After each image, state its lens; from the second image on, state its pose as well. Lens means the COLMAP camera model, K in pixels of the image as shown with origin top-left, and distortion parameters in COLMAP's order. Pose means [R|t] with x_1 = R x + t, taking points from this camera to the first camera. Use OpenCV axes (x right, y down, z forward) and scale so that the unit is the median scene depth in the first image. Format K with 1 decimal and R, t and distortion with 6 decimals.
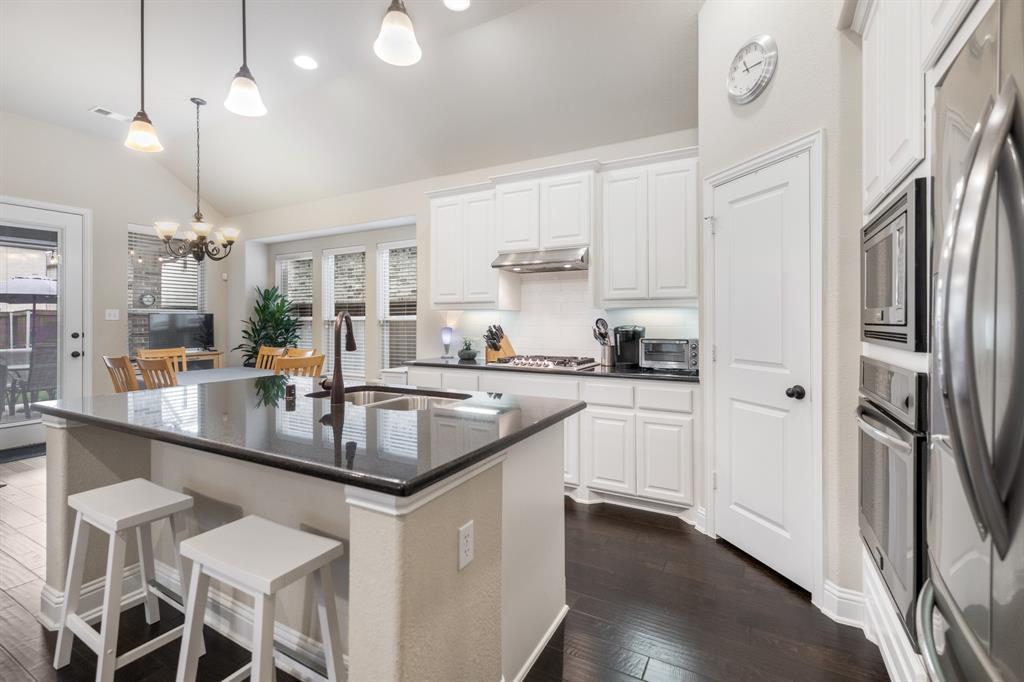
lens RADIAL K [[452.0, 0, 521.7], [0, 452.0, 322.1], [0, 0, 1]] dist [-0.008749, -0.001350]
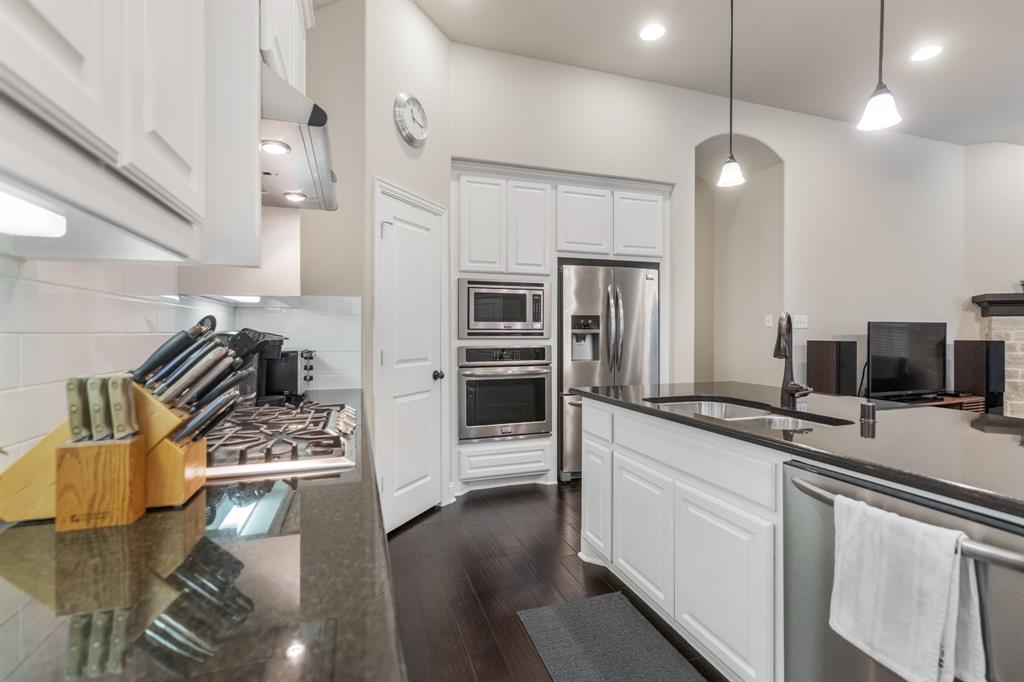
lens RADIAL K [[452.0, 0, 505.4], [0, 452.0, 336.9], [0, 0, 1]] dist [-0.008749, -0.001350]
pose [[-0.711538, -0.007989, 0.702602, -0.259291], [0.000201, 0.999933, 0.011574, 0.005344], [-0.702648, 0.008377, -0.711488, 0.828235]]
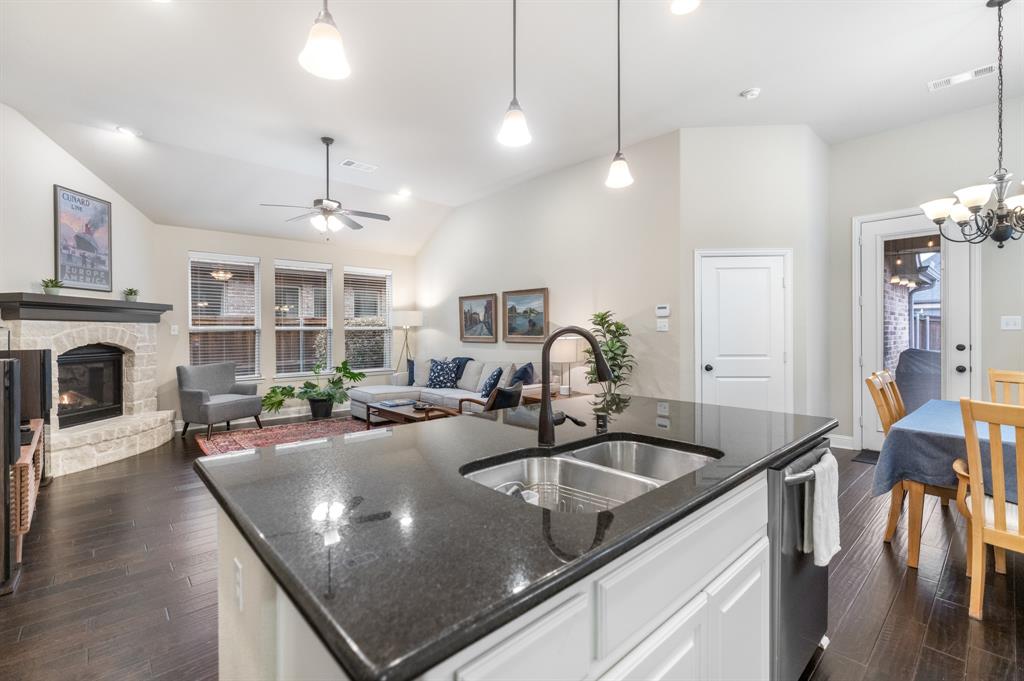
lens RADIAL K [[452.0, 0, 515.1], [0, 452.0, 335.8], [0, 0, 1]] dist [-0.008749, -0.001350]
pose [[-0.333802, 0.009542, -0.942595, 0.125893], [0.002226, 0.999954, 0.009334, -0.003386], [0.942641, 0.001018, -0.333808, 0.466990]]
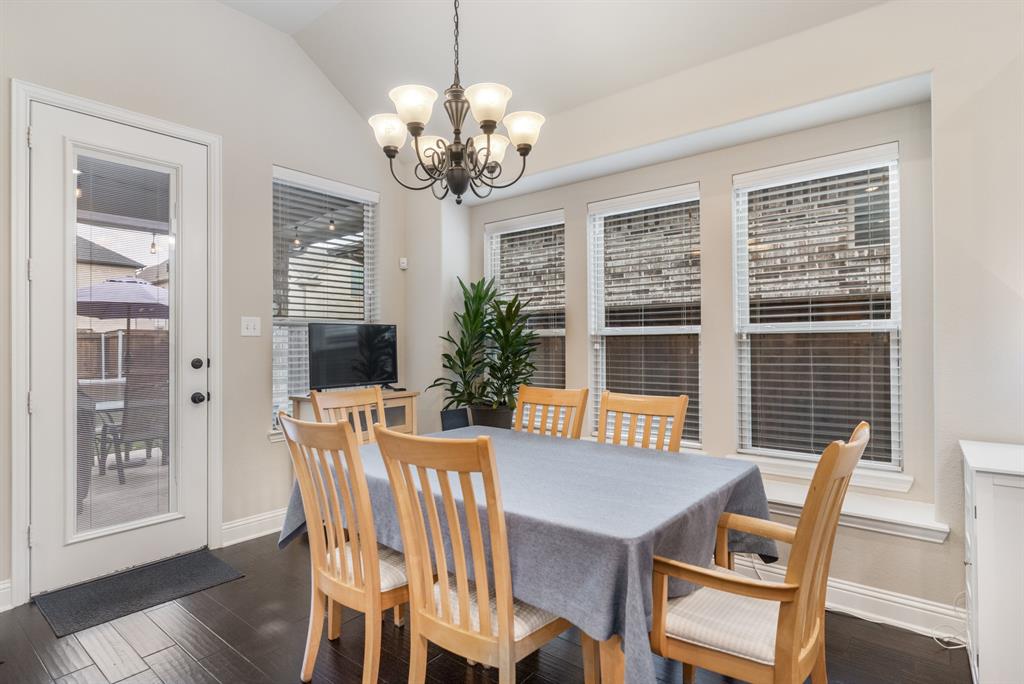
lens RADIAL K [[534.5, 0, 510.5], [0, 534.5, 342.1], [0, 0, 1]] dist [-0.005092, -0.000019]
pose [[0.979587, -0.006404, -0.200919, -0.486436], [0.005118, 0.999963, -0.006917, 0.009914], [0.200956, 0.005747, 0.979583, 0.432794]]
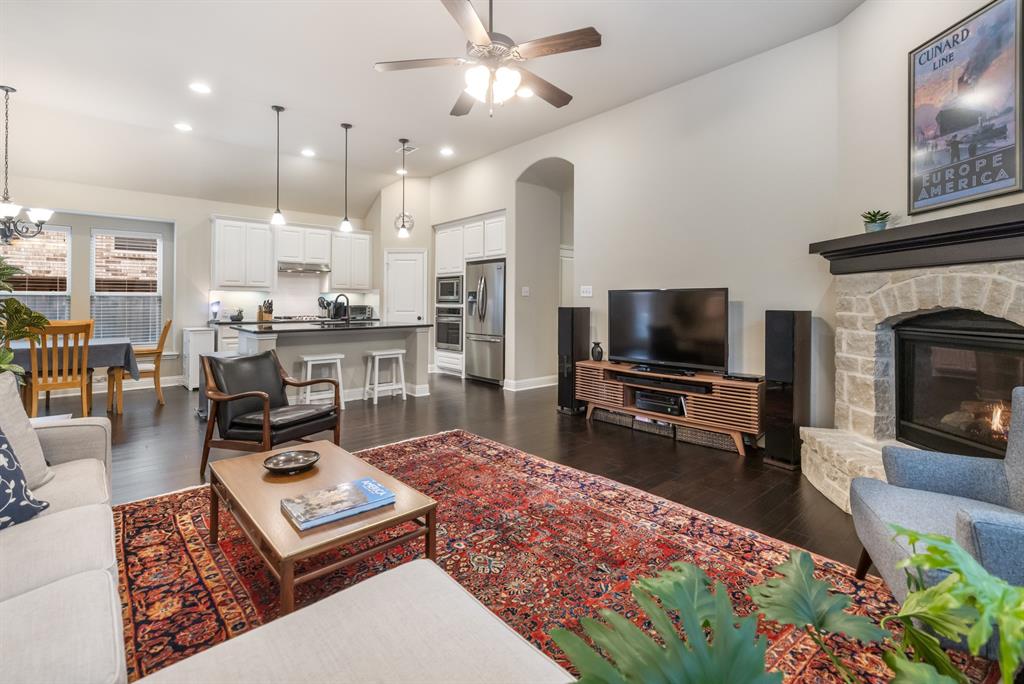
lens RADIAL K [[452.0, 0, 514.8], [0, 452.0, 300.4], [0, 0, 1]] dist [-0.008749, -0.001350]
pose [[0.346533, 0.006250, 0.938017, -1.115048], [-0.000985, 0.999980, -0.006299, 0.014621], [-0.938037, 0.001259, 0.346532, -0.433274]]
